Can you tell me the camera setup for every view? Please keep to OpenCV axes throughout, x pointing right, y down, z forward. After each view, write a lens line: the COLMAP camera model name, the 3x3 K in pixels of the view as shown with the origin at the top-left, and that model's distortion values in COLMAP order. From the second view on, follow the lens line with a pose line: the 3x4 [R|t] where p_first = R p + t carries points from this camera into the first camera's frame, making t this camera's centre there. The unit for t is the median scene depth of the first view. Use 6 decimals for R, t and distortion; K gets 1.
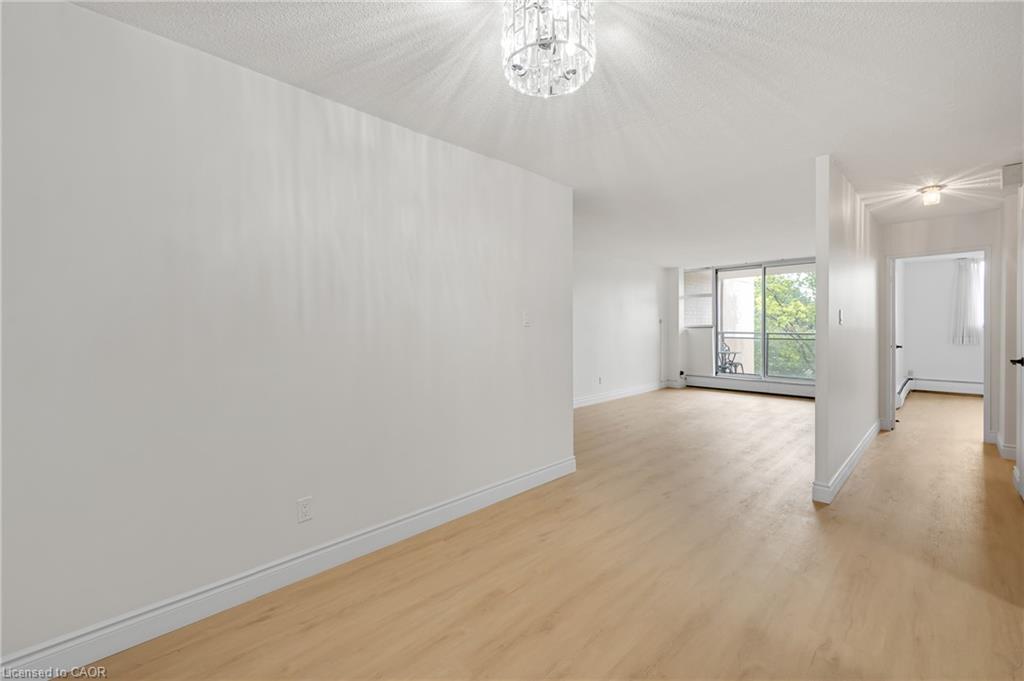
lens RADIAL K [[413.3, 0, 527.2], [0, 413.3, 327.6], [0, 0, 1]] dist [0.000244, 0.000064]
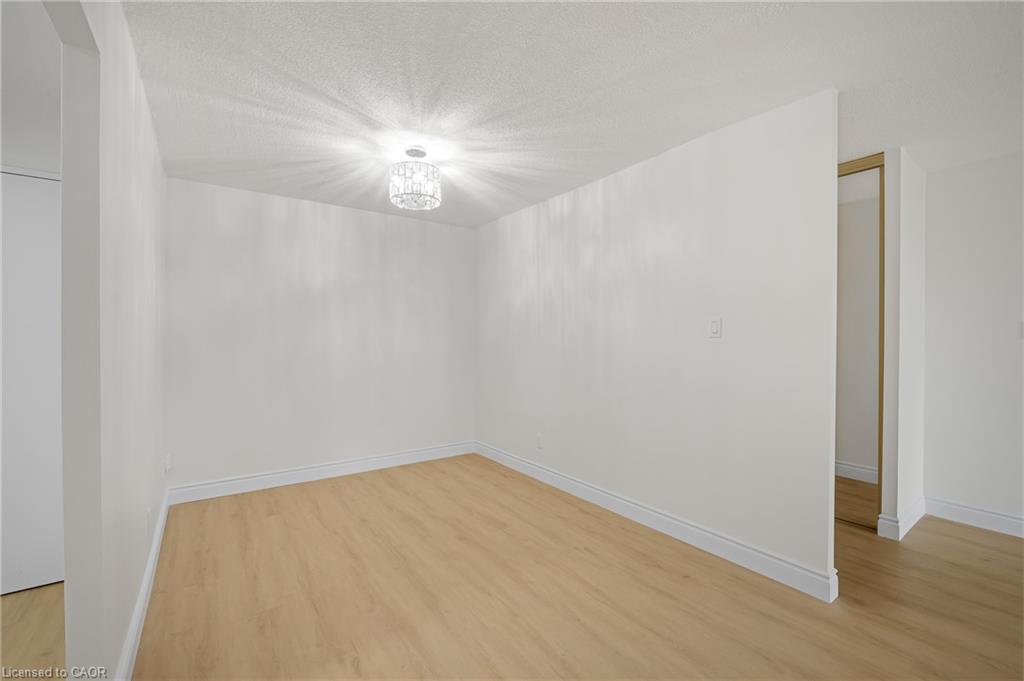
lens RADIAL K [[431.8, 0, 517.5], [0, 431.8, 341.1], [0, 0, 1]] dist [0.000842, -0.000024]
pose [[-0.147066, 0.013192, -0.989039, 1.156727], [-0.005772, 0.999883, 0.014195, -0.010119], [0.989110, 0.007797, -0.146973, 1.056232]]
